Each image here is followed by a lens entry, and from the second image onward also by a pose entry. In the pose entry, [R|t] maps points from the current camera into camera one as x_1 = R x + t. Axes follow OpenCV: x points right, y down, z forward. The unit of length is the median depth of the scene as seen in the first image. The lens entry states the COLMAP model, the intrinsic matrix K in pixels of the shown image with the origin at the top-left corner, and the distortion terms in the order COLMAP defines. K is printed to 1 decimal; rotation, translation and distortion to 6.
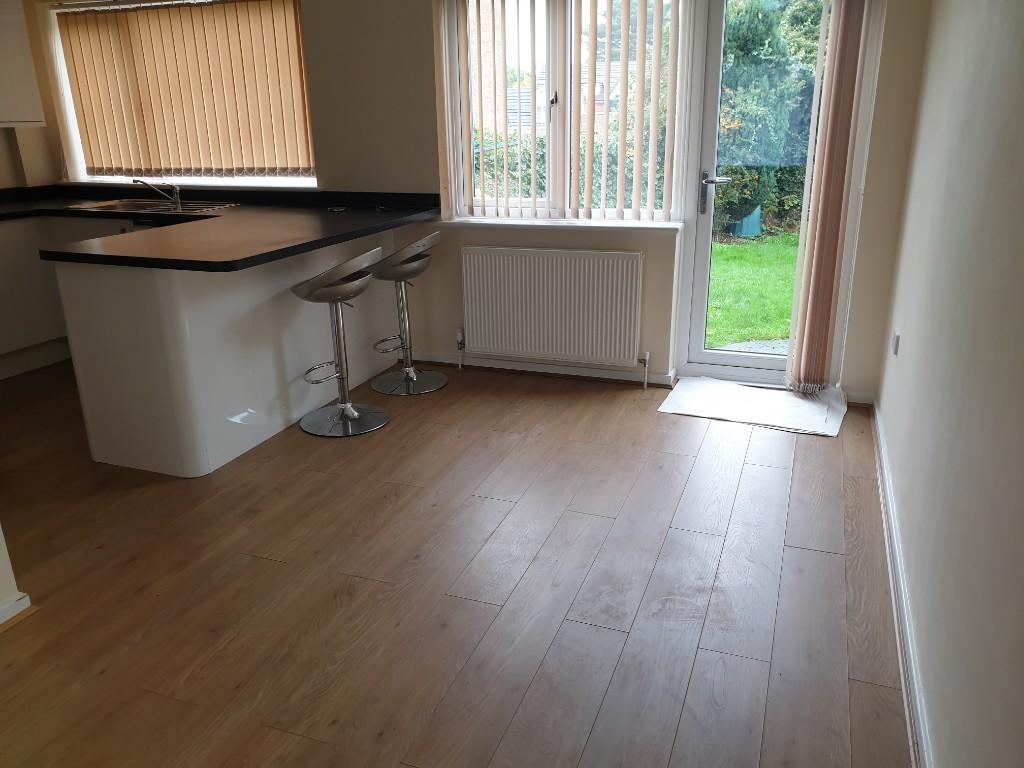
lens RADIAL K [[793.7, 0, 515.0], [0, 793.7, 377.0], [0, 0, 1]] dist [0.011139, 0.007116]
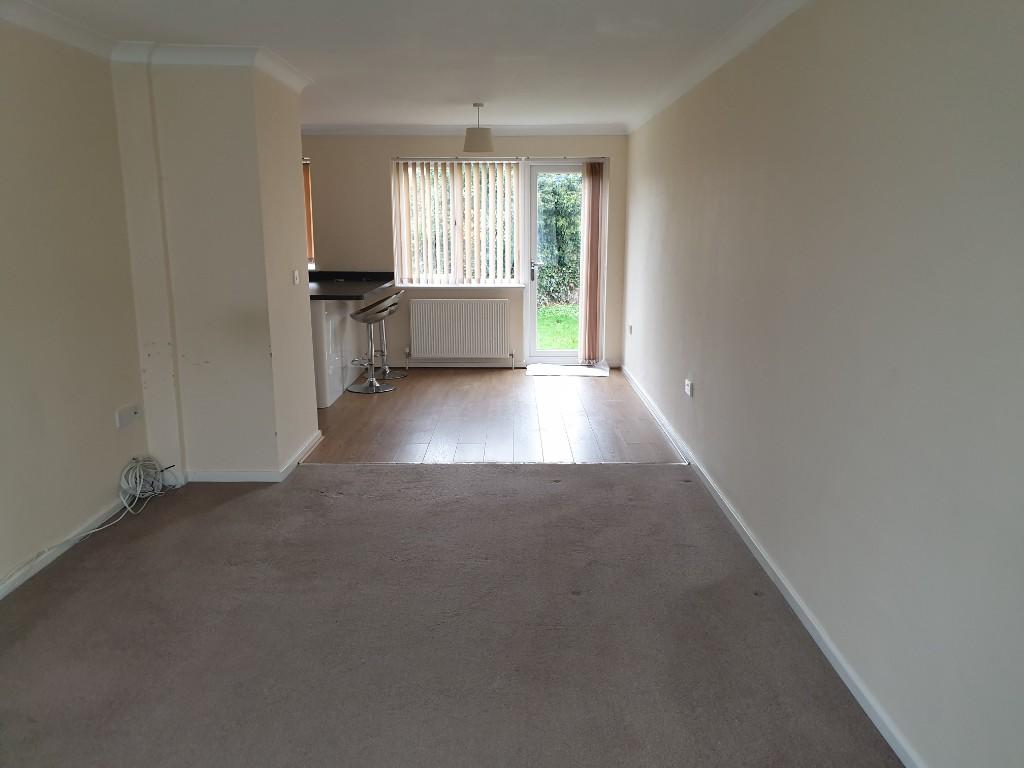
lens RADIAL K [[793.7, 0, 515.8], [0, 793.7, 391.2], [0, 0, 1]] dist [0.011139, 0.007116]
pose [[0.934170, -0.054200, 0.352689, -0.149319], [0.093044, 0.991203, -0.094122, 0.072662], [-0.344485, 0.120742, 0.930995, -0.231007]]
